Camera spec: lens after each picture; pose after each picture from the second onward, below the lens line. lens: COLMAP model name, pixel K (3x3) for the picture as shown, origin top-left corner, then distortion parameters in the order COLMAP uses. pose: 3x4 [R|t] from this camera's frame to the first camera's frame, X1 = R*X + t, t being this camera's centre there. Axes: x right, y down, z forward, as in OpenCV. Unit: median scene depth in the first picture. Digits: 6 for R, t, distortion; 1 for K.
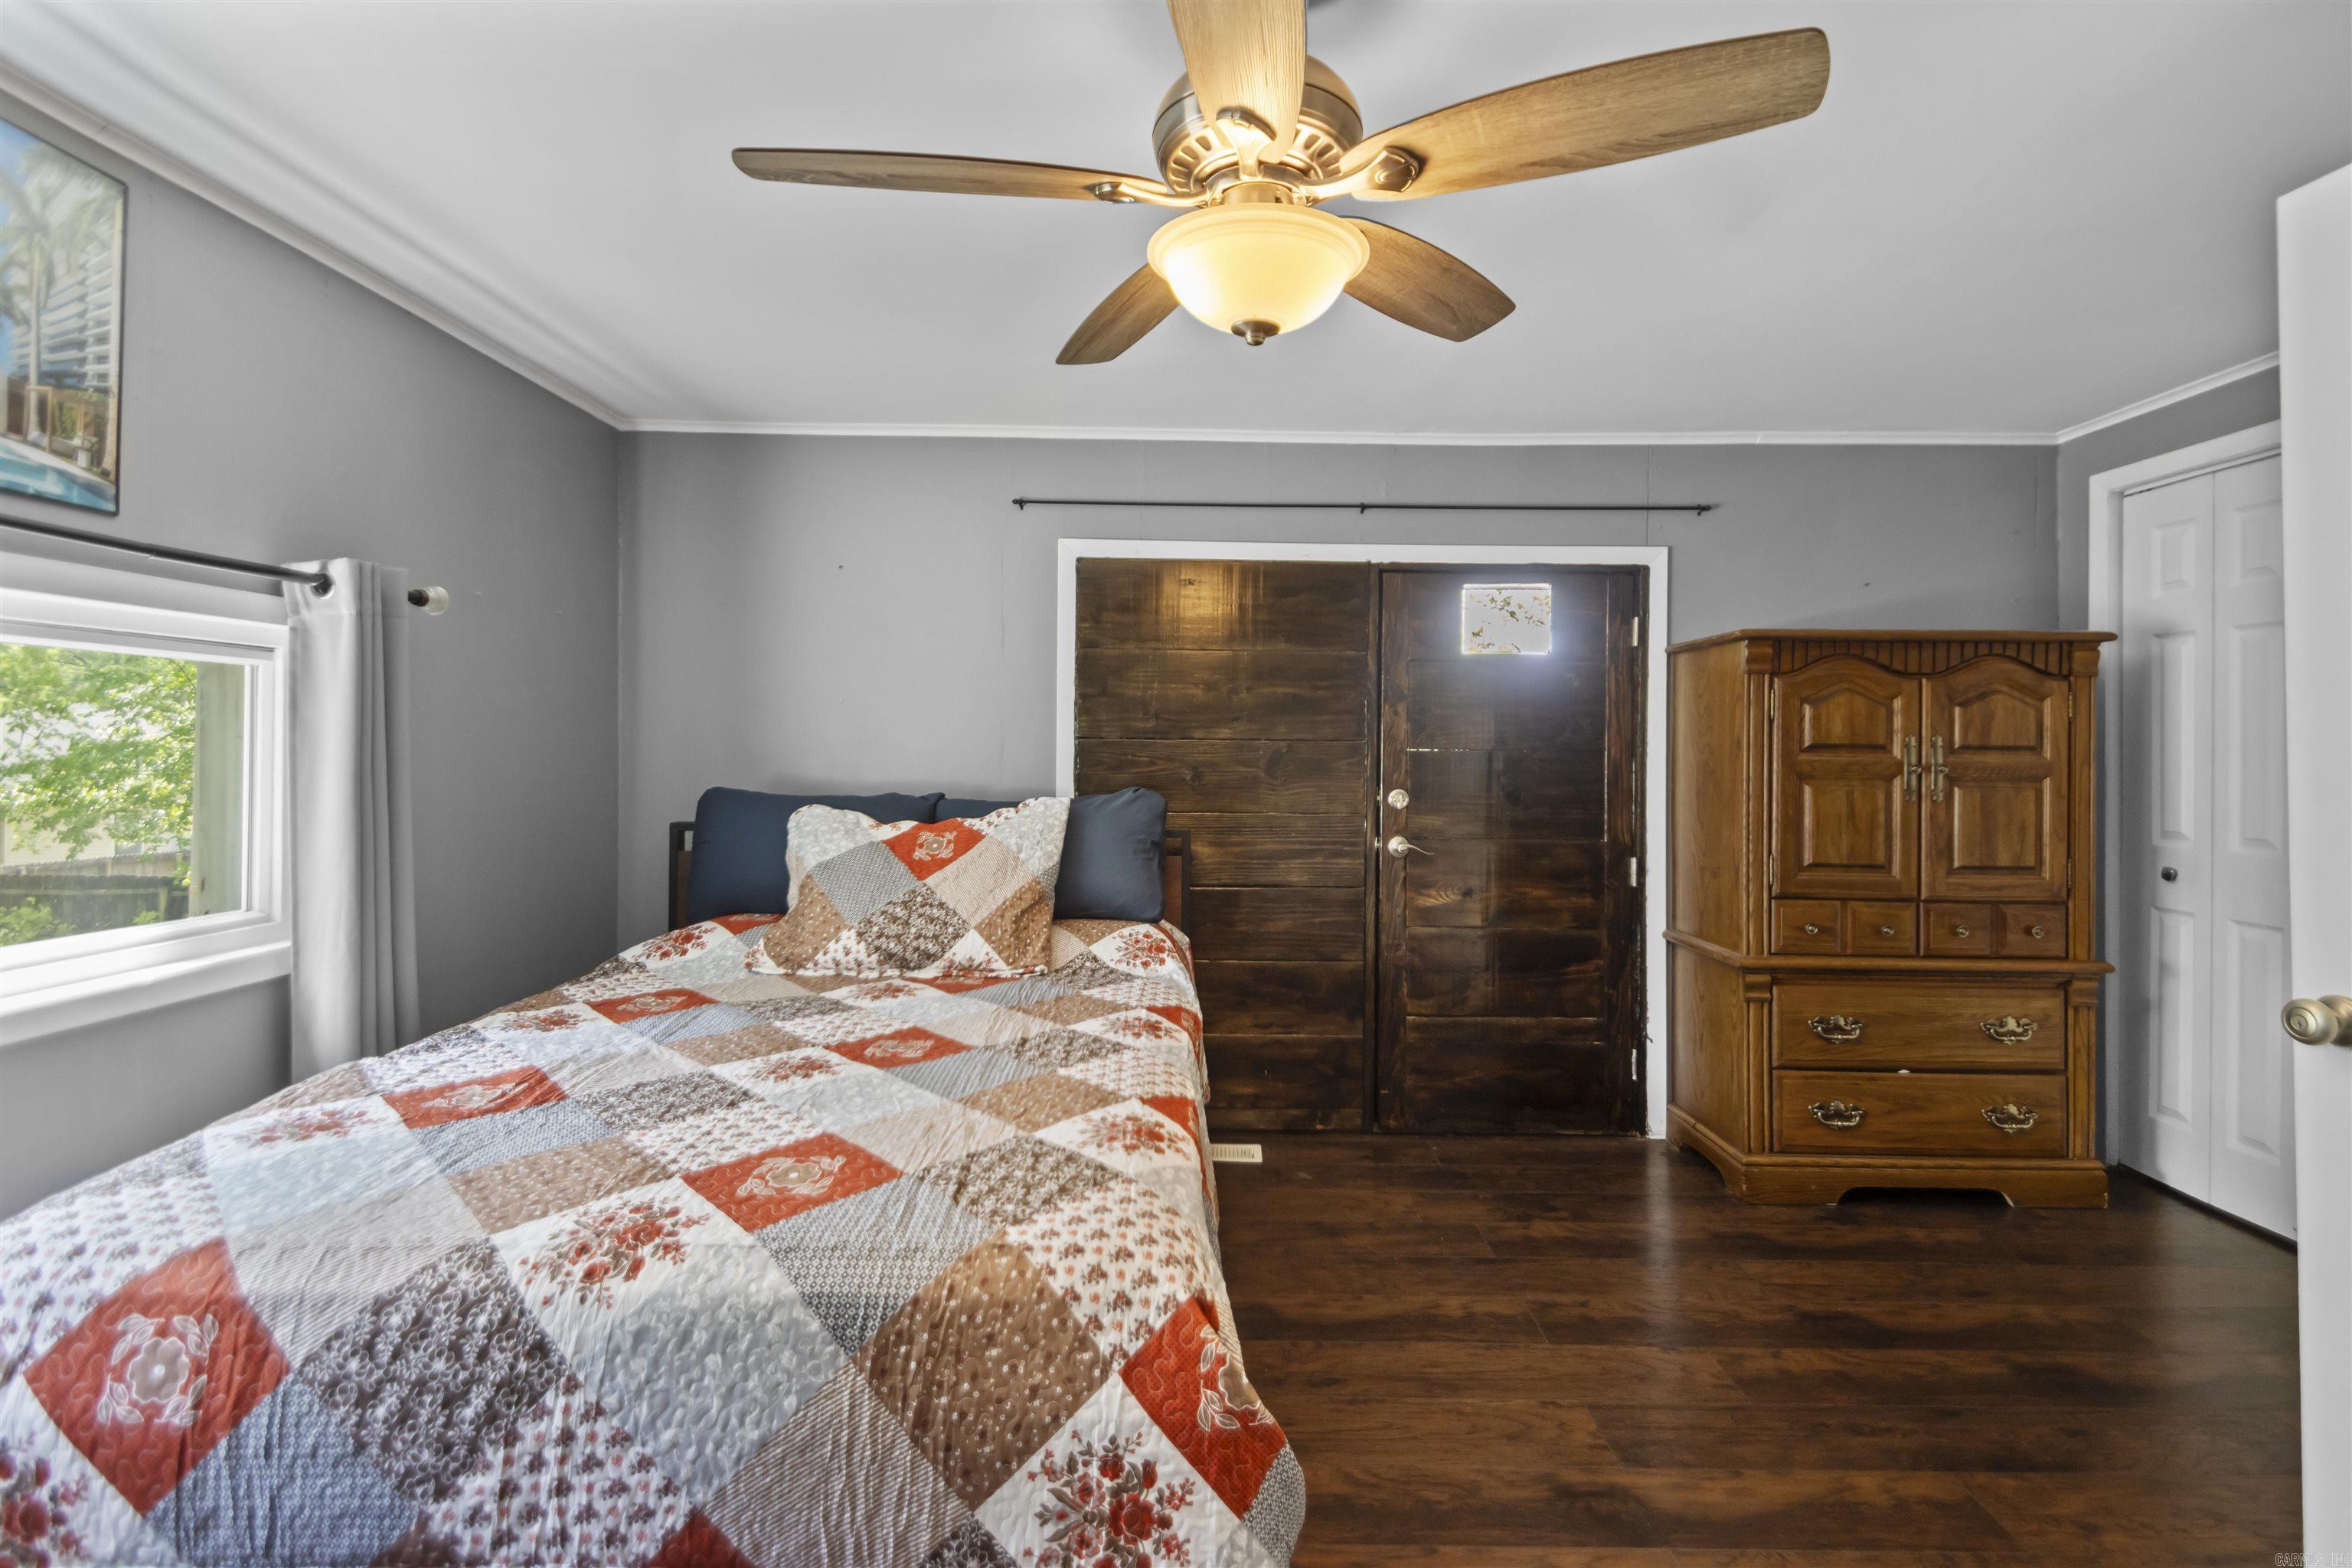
lens RADIAL K [[1096.2, 0, 1194.7], [0, 1096.2, 744.8], [0, 0, 1]] dist [0.046304, -0.018904]
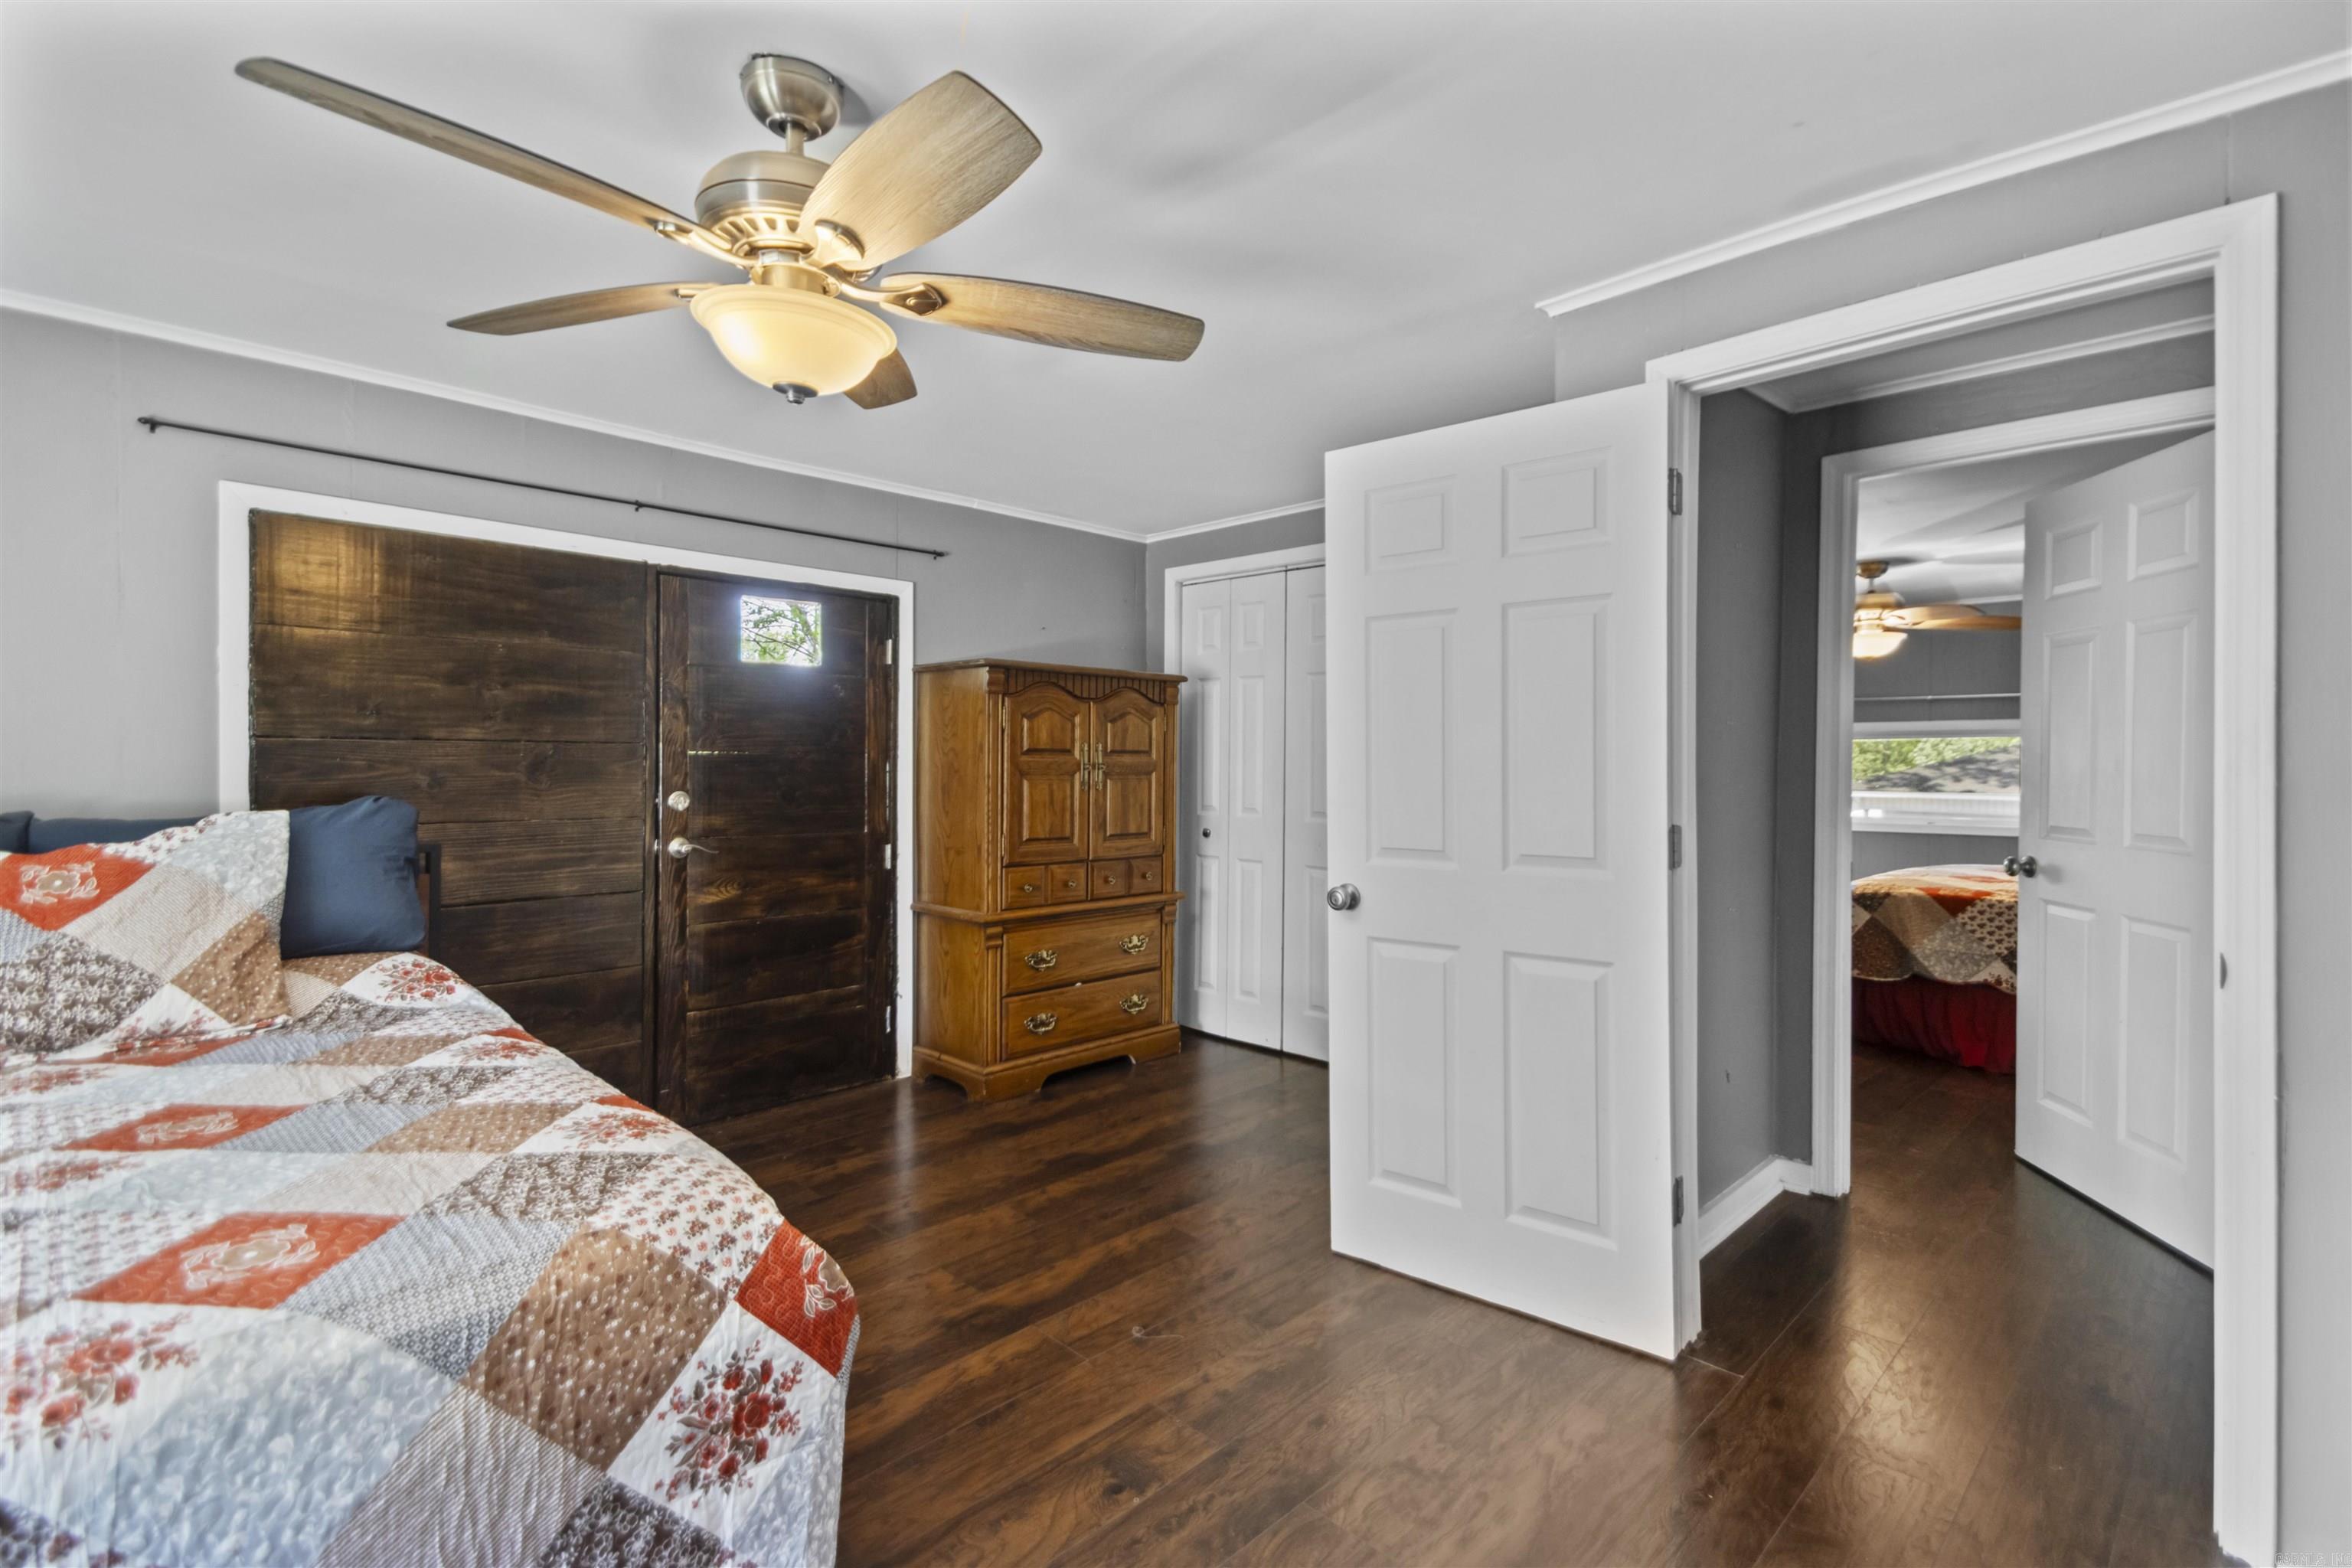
lens RADIAL K [[1096.2, 0, 1189.1], [0, 1096.2, 769.7], [0, 0, 1]] dist [0.046304, -0.018904]
pose [[0.703813, -0.009975, 0.710316, -0.361862], [-0.005696, 0.999790, 0.019683, -0.003613], [-0.710363, -0.017899, 0.703608, -0.086578]]
